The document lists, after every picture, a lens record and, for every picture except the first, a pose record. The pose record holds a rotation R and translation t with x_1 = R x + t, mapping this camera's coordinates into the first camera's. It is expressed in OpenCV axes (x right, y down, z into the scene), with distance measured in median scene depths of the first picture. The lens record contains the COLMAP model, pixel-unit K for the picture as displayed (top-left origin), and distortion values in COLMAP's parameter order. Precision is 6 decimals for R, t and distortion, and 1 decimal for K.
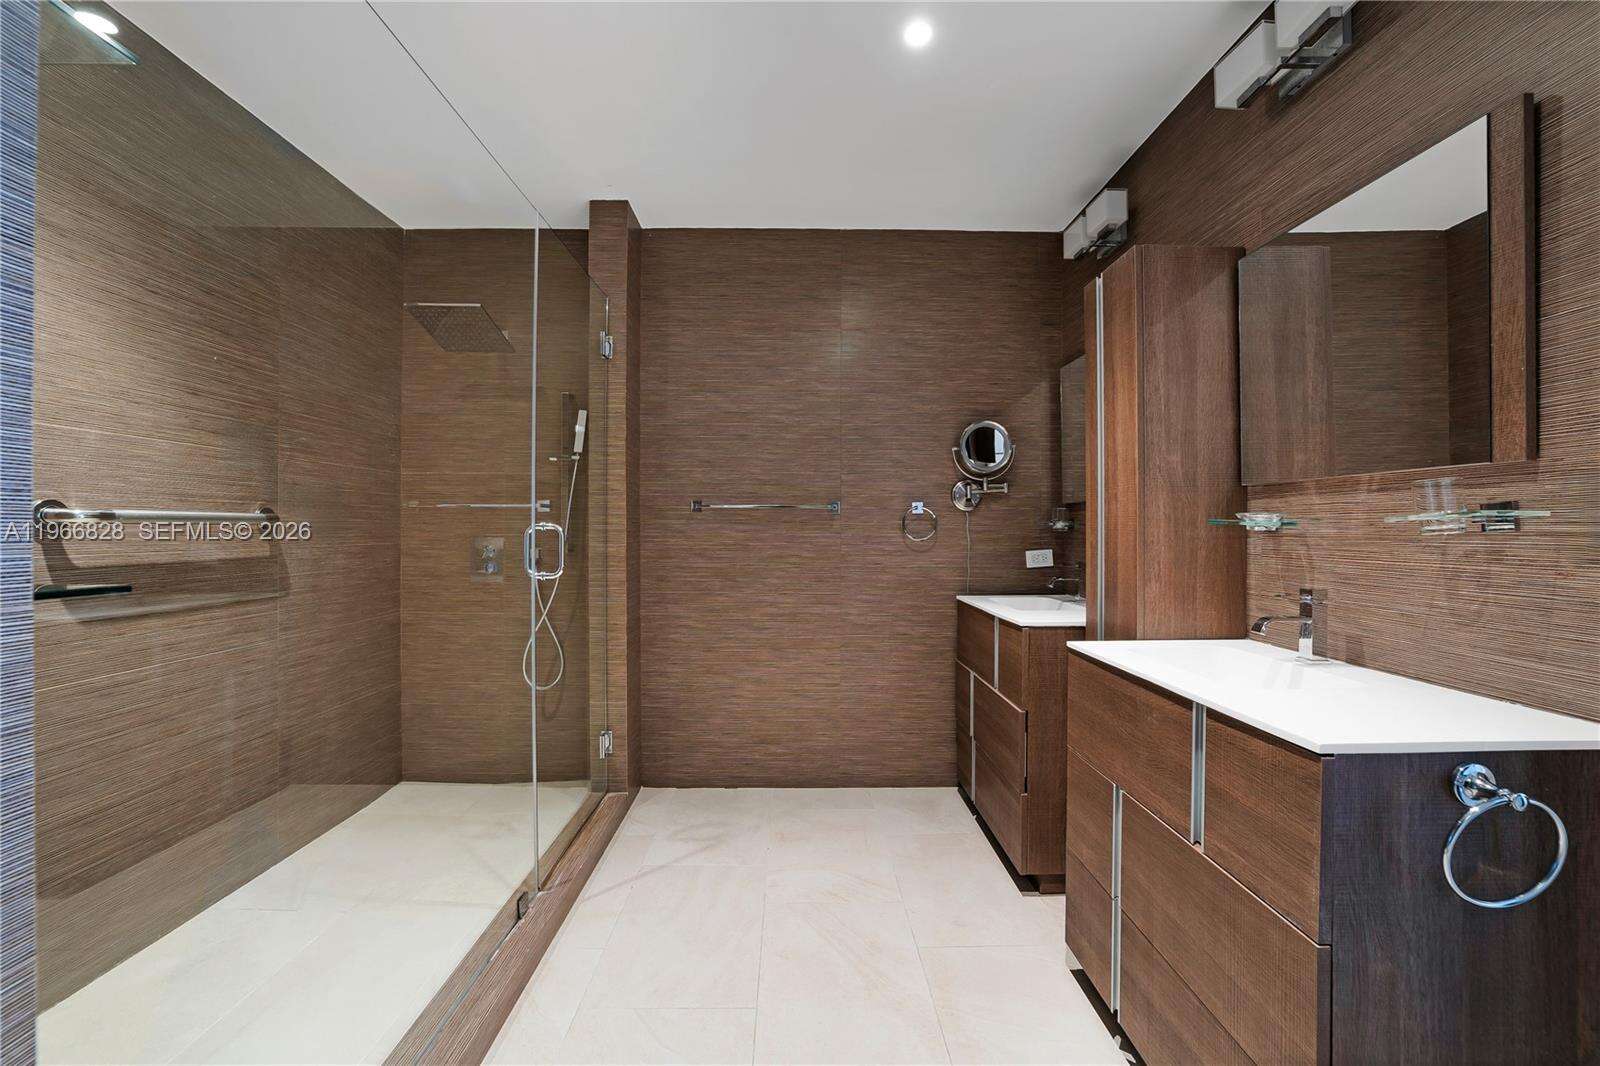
lens RADIAL K [[636.4, 0, 802.4], [0, 636.4, 531.8], [0, 0, 1]] dist [-0.025562, 0.003375]
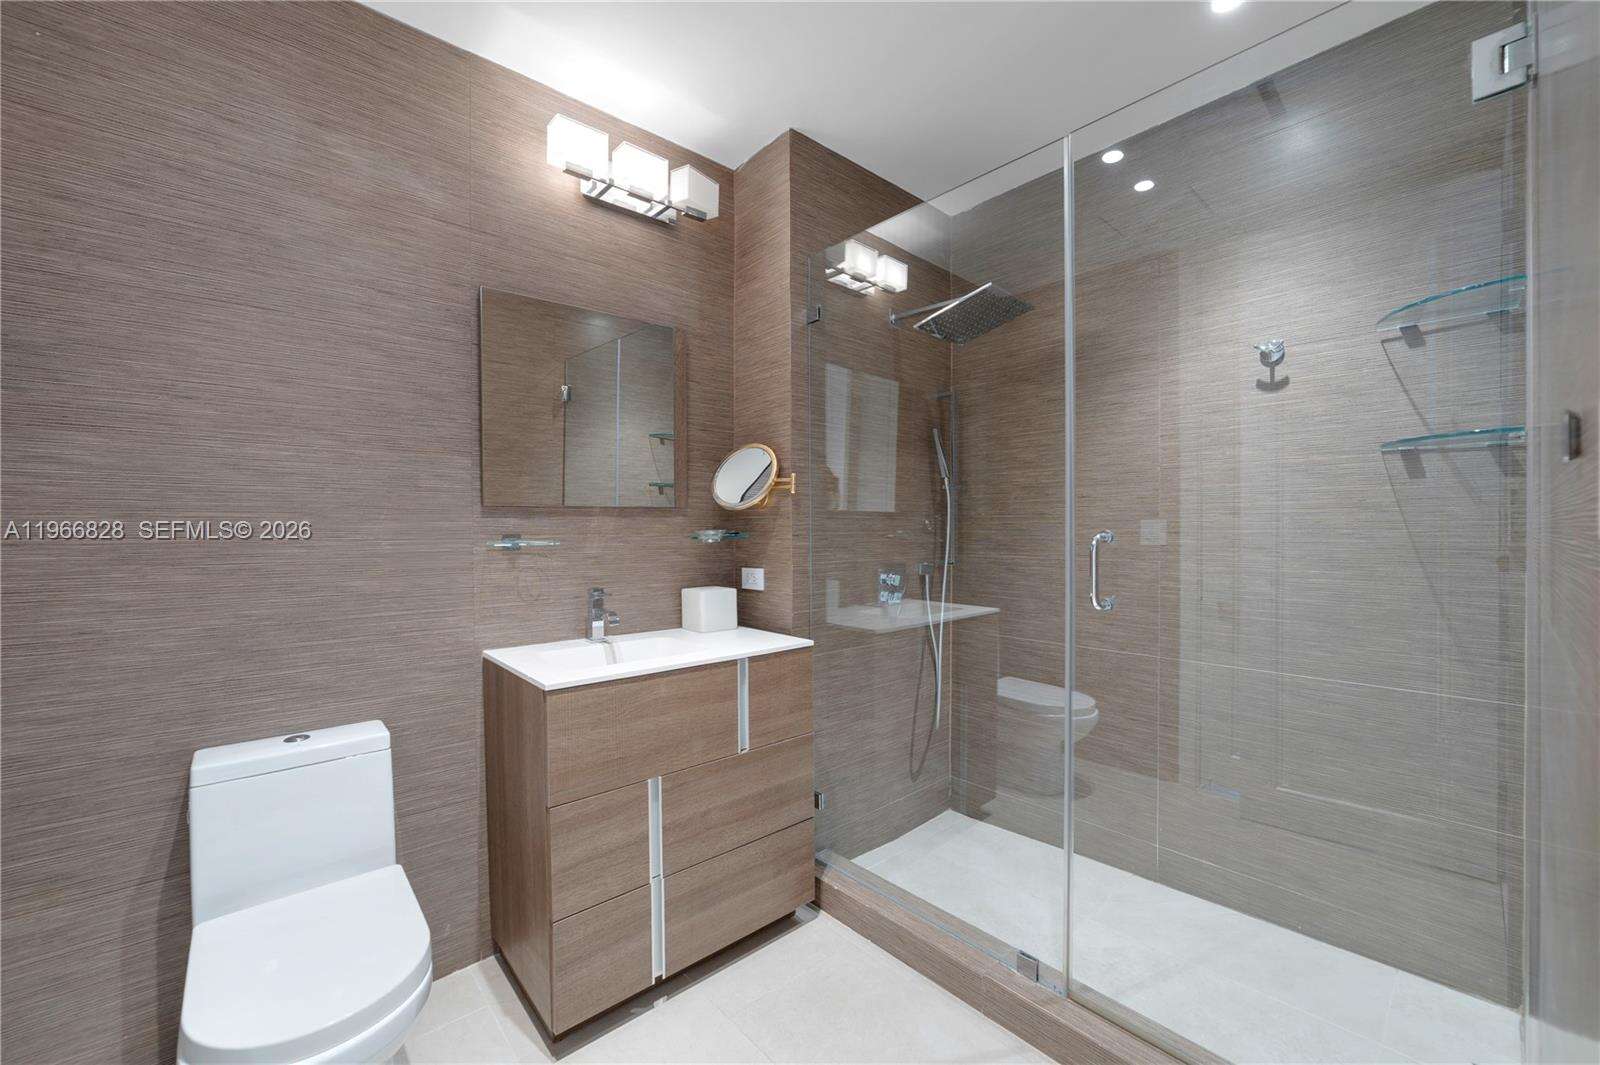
lens RADIAL K [[626.5, 0, 797.1], [0, 626.5, 533.0], [0, 0, 1]] dist [-0.025432, 0.006731]
pose [[-0.651355, -0.010586, 0.758699, -0.297062], [-0.005625, 0.999943, 0.009123, -0.022515], [-0.758752, 0.001674, -0.651377, 0.916623]]
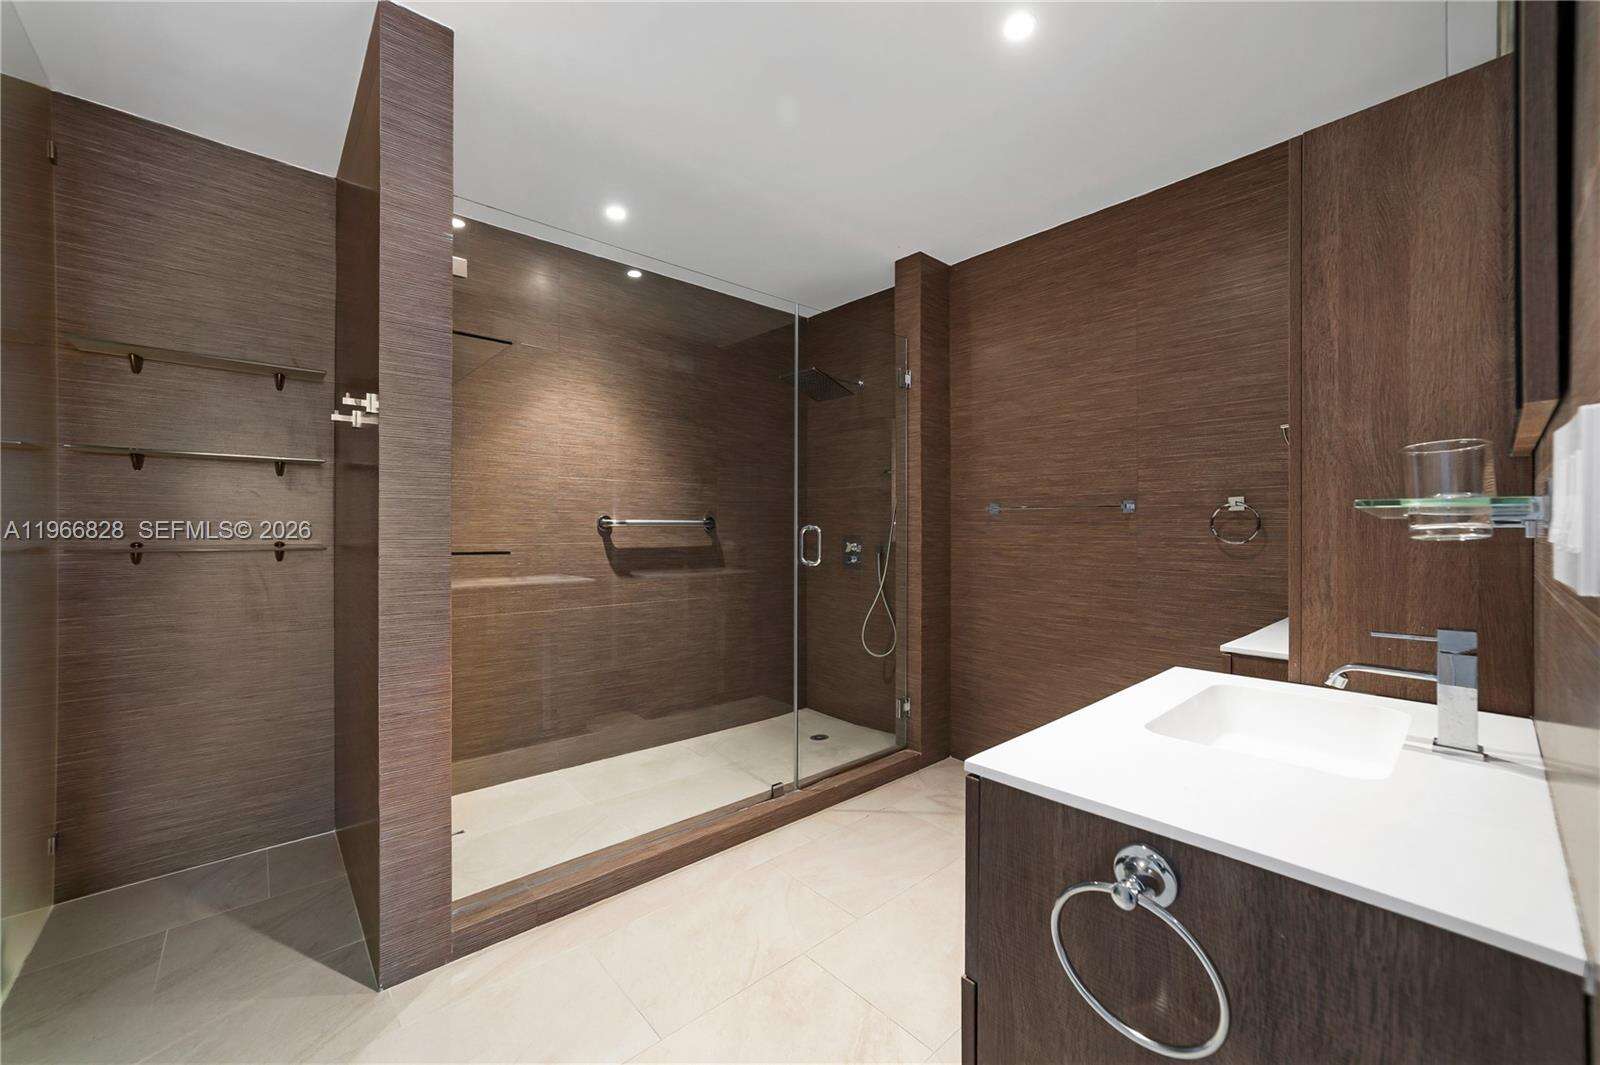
lens RADIAL K [[626.5, 0, 805.0], [0, 626.5, 532.9], [0, 0, 1]] dist [-0.025432, 0.006731]
pose [[0.658315, 0.003421, -0.752735, 0.499578], [-0.003931, 0.999992, 0.001107, 0.000910], [0.752733, 0.002231, 0.658323, 0.075986]]
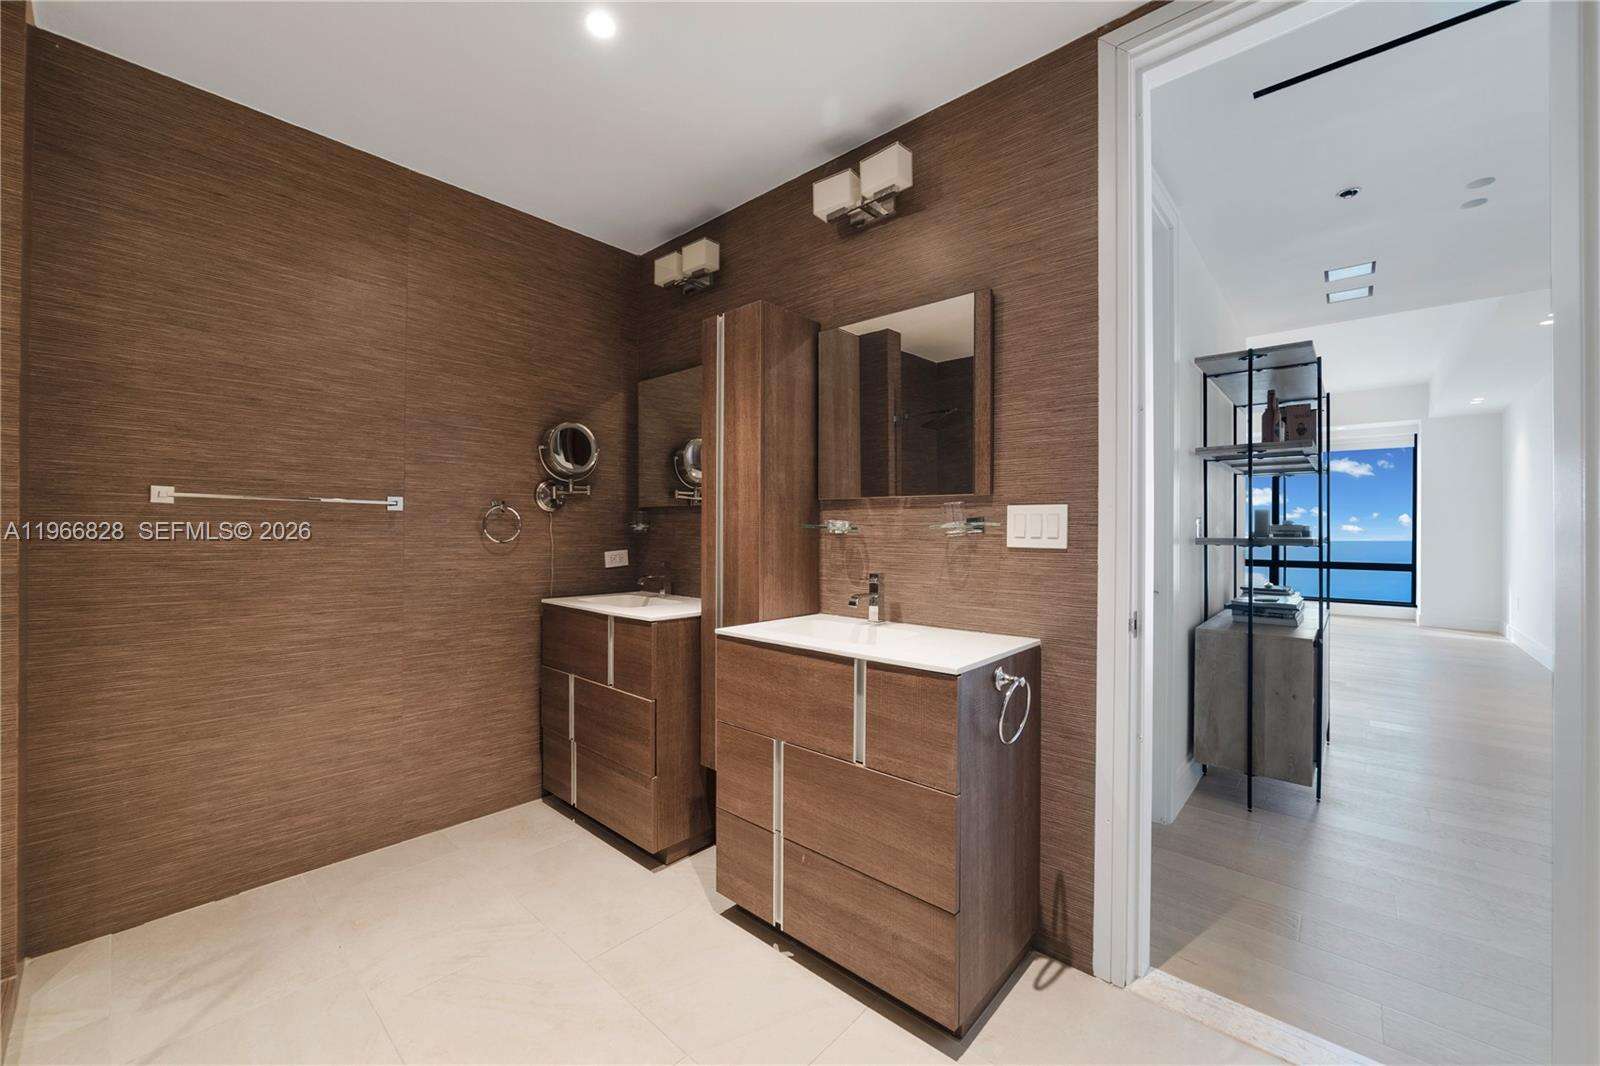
lens RADIAL K [[626.5, 0, 804.7], [0, 626.5, 530.9], [0, 0, 1]] dist [-0.025432, 0.006731]
pose [[0.674117, 0.004057, 0.738614, -0.223975], [-0.002575, 0.999992, -0.003142, -0.001503], [-0.738620, 0.000216, 0.674122, 0.080684]]
